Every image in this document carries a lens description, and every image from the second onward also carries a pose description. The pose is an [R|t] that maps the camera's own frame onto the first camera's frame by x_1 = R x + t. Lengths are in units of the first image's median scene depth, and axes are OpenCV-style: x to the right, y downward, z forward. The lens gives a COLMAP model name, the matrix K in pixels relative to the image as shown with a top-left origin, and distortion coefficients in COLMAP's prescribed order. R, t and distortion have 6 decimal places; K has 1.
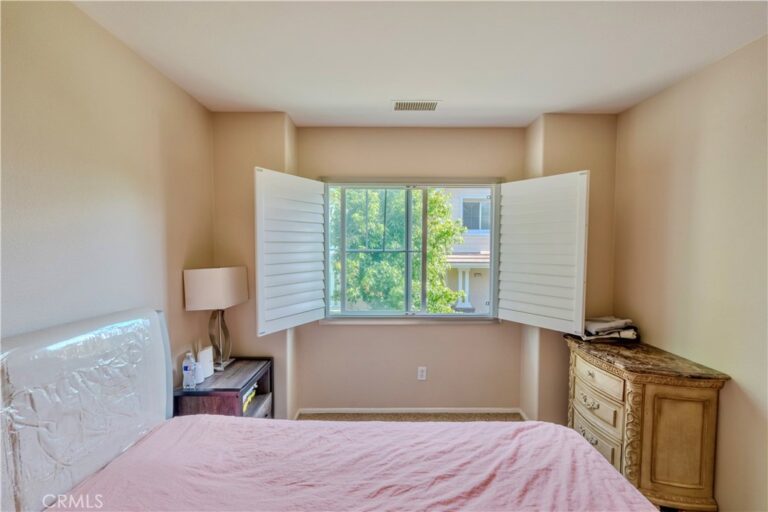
lens RADIAL K [[386.6, 0, 384.0], [0, 386.6, 256.0], [0, 0, 1]] dist [-0.000426, -0.000857]
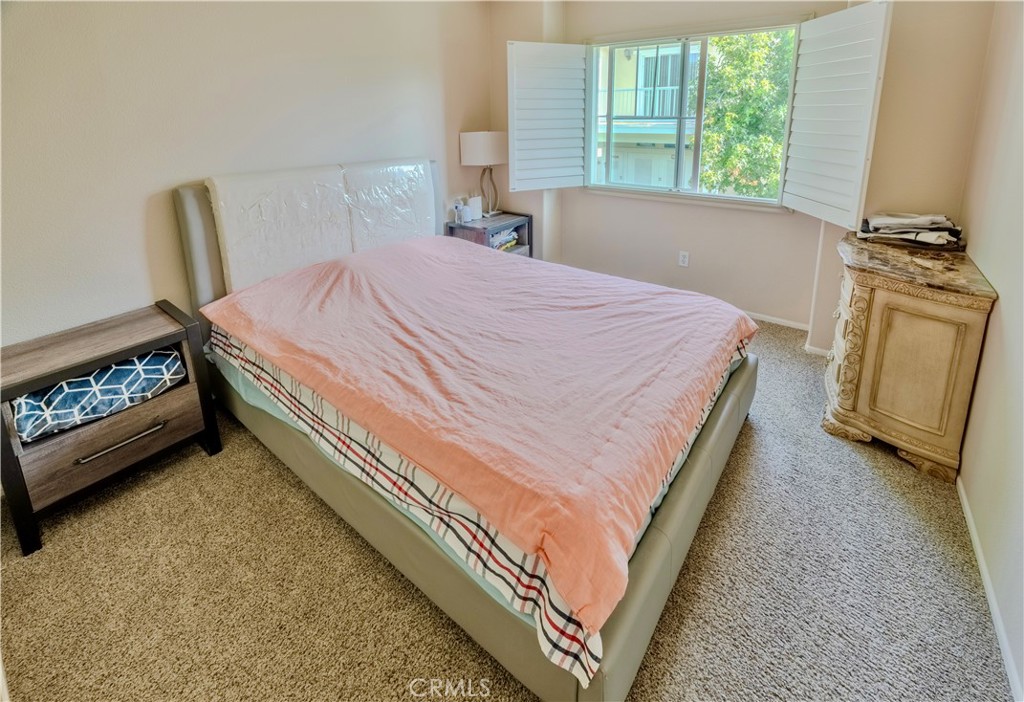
lens RADIAL K [[740.8, 0, 512.0], [0, 740.8, 351.0], [0, 0, 1]] dist [-0.002886, -0.000185]
pose [[0.707613, 0.204762, -0.676281, 1.195530], [-0.012477, 0.960563, 0.277781, 0.039536], [0.706490, -0.188123, 0.682262, -0.591017]]
